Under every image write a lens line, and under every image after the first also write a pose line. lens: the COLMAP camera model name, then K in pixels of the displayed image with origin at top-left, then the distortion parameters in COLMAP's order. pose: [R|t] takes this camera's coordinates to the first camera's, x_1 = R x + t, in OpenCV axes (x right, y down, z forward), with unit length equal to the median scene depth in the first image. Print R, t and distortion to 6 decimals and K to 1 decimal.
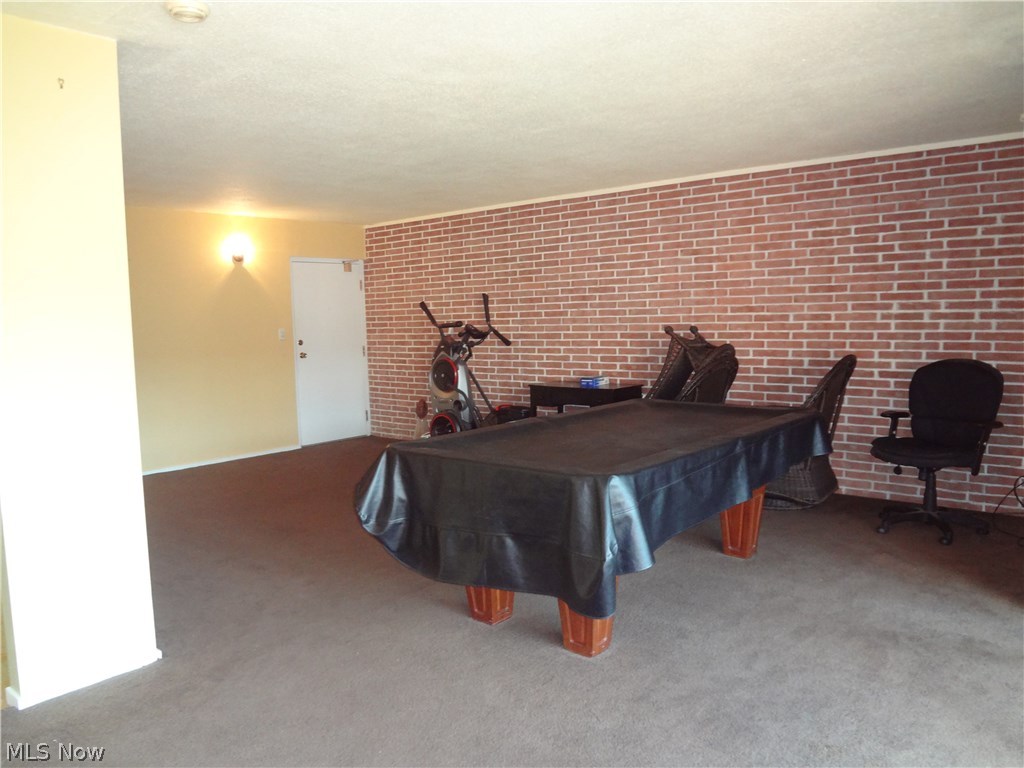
lens RADIAL K [[766.7, 0, 513.5], [0, 766.7, 383.1], [0, 0, 1]] dist [-0.042598, 0.001684]
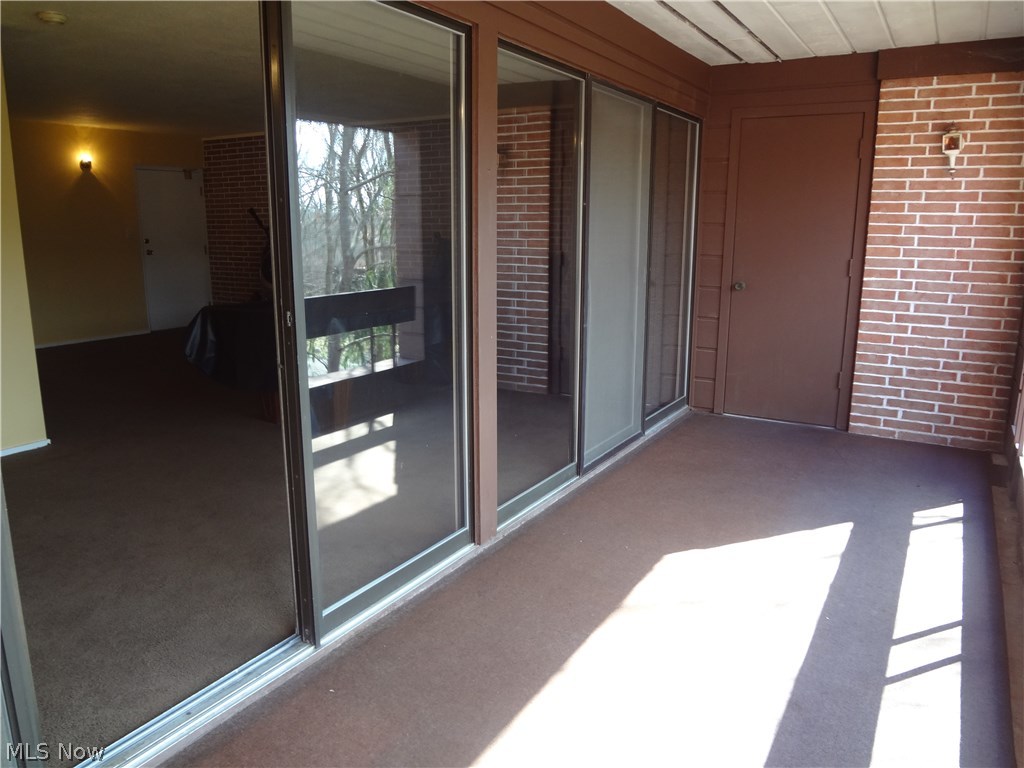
lens RADIAL K [[766.7, 0, 509.5], [0, 766.7, 386.2], [0, 0, 1]] dist [-0.042598, 0.001684]
pose [[0.987018, -0.006759, 0.160464, 0.073500], [-0.012707, 0.992695, 0.119976, 0.019257], [-0.160103, -0.120457, 0.979723, -0.226286]]
